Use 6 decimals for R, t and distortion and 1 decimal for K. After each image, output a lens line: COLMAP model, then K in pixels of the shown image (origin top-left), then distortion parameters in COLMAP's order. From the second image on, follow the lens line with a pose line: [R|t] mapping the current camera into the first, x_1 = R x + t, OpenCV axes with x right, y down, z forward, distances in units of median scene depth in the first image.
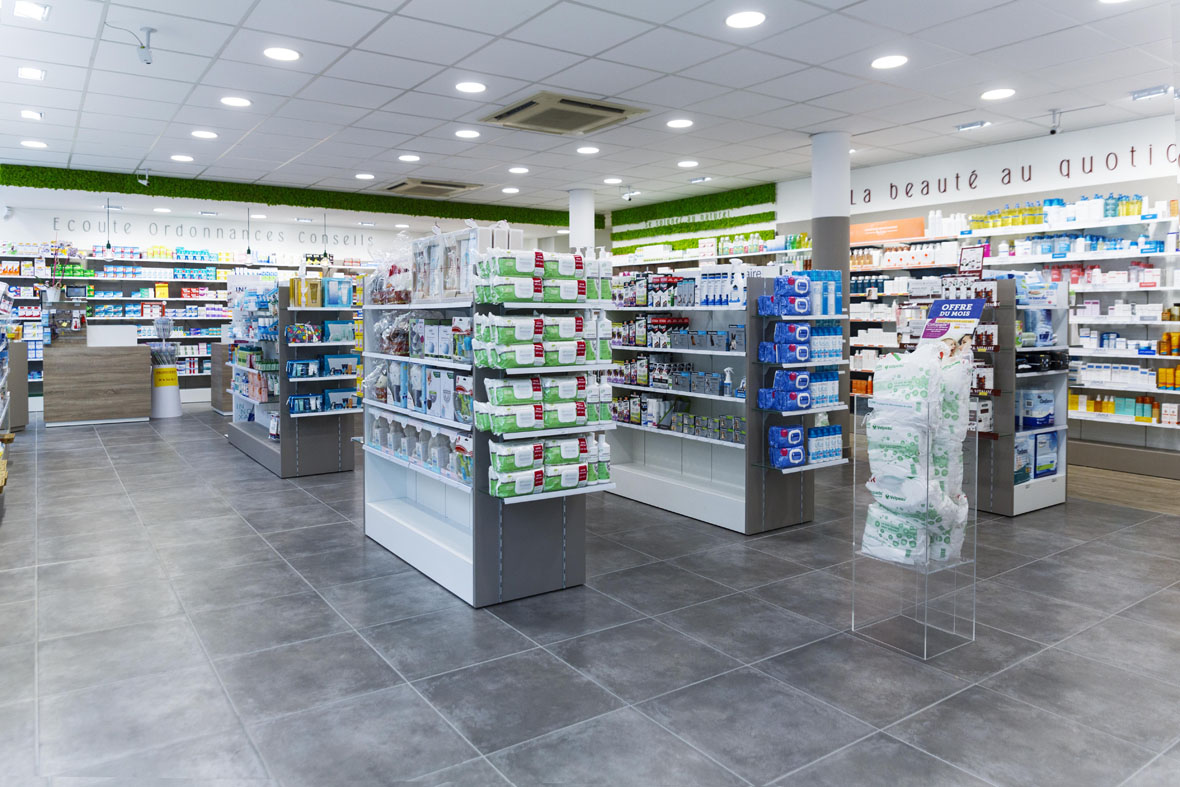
lens RADIAL K [[791.0, 0, 590.0], [0, 791.0, 311.1], [0, 0, 1]] dist [-0.024249, 0.002461]
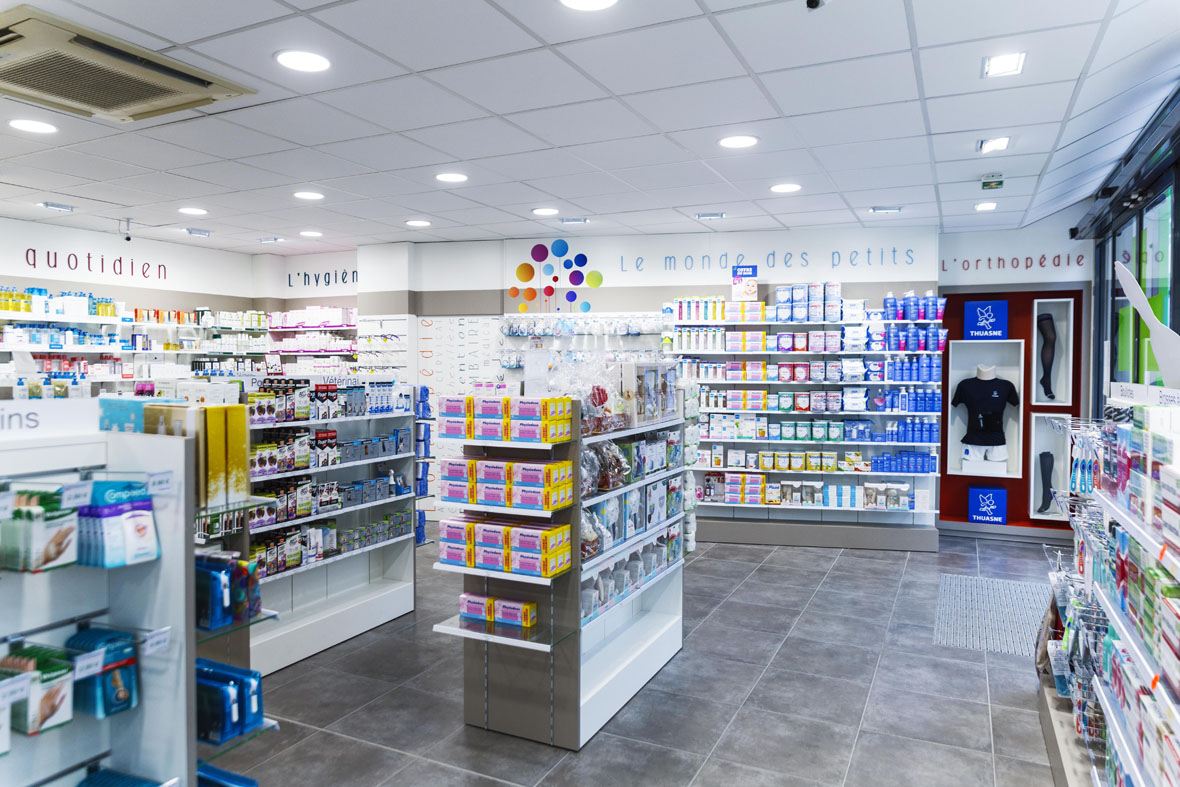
lens RADIAL K [[783.1, 0, 568.7], [0, 783.1, 390.4], [0, 0, 1]] dist [-0.018576, -0.000374]
pose [[-0.468856, -0.029354, 0.882787, -0.599292], [-0.004552, 0.999515, 0.030818, -0.048322], [-0.883263, 0.010431, -0.468762, 0.882888]]
